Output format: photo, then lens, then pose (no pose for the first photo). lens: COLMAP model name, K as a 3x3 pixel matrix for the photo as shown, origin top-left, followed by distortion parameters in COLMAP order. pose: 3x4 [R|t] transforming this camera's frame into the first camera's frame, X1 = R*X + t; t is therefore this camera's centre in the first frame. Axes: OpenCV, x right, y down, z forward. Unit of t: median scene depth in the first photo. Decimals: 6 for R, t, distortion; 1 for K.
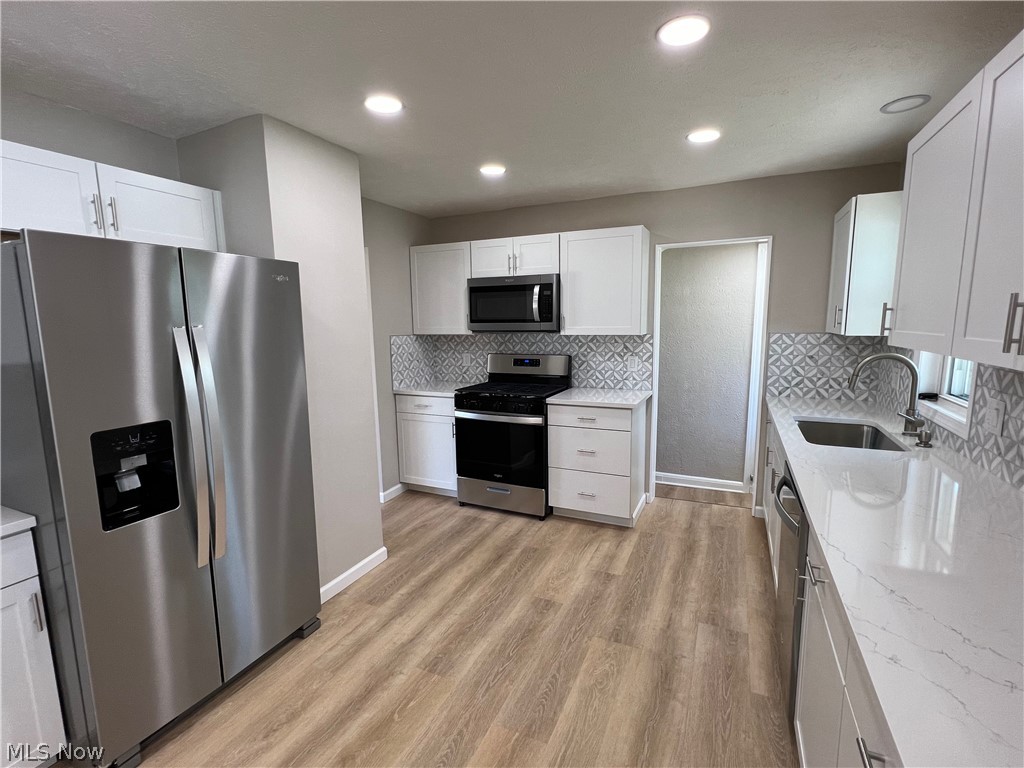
lens RADIAL K [[476.1, 0, 515.2], [0, 476.1, 383.0], [0, 0, 1]] dist [-0.001542, -0.000077]
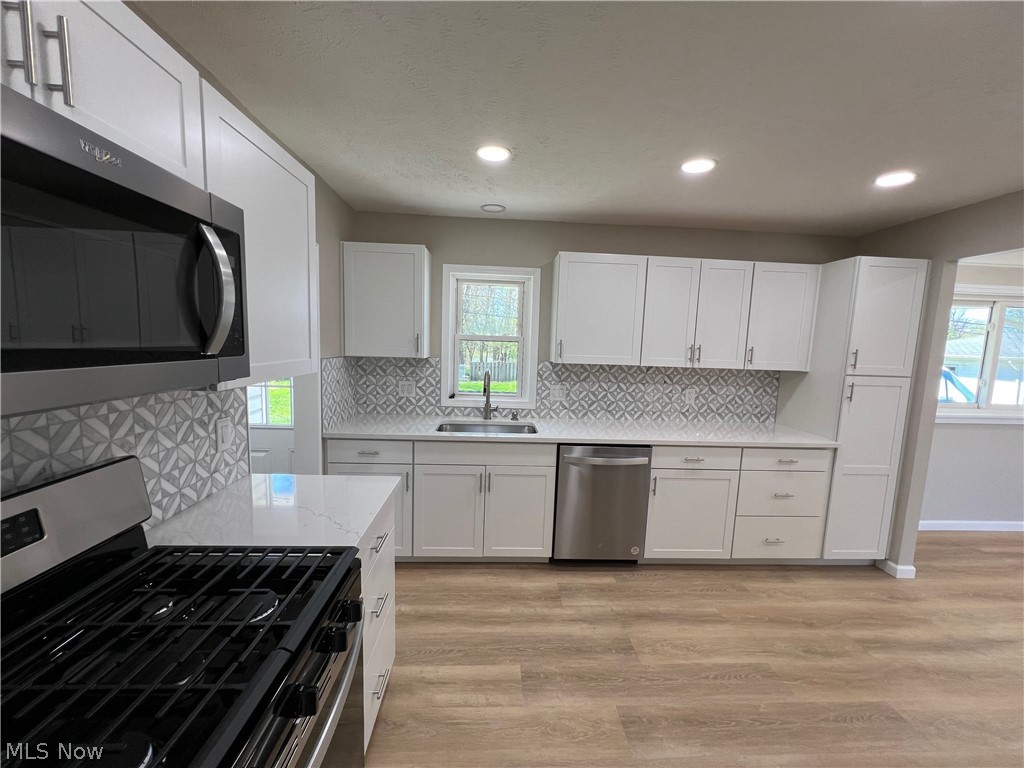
lens RADIAL K [[413.1, 0, 512.6], [0, 413.1, 386.4], [0, 0, 1]] dist [-0.001773, -0.000308]
pose [[-0.464081, -0.101946, 0.879907, -0.322570], [0.092843, 0.982285, 0.162775, -0.166377], [-0.880914, 0.157234, -0.446395, 1.188818]]
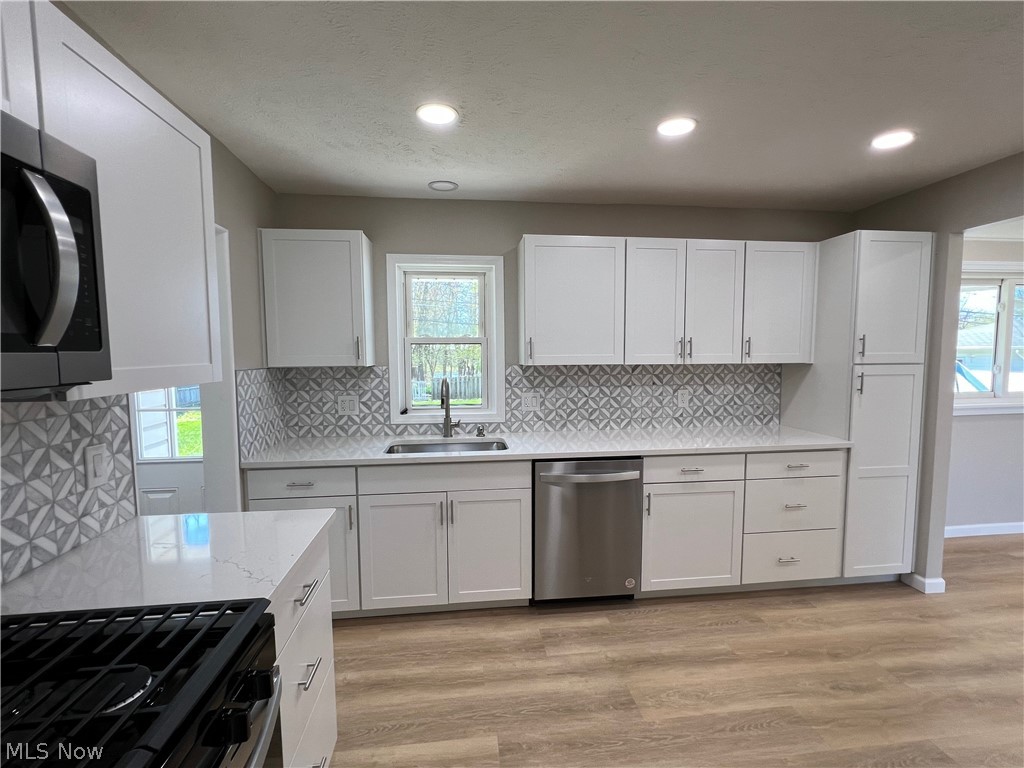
lens RADIAL K [[476.1, 0, 513.0], [0, 476.1, 388.5], [0, 0, 1]] dist [-0.001542, -0.000077]
pose [[-0.522549, -0.049823, 0.851153, -0.302566], [0.129422, 0.982088, 0.136944, -0.140236], [-0.842729, 0.181717, -0.506740, 1.165498]]
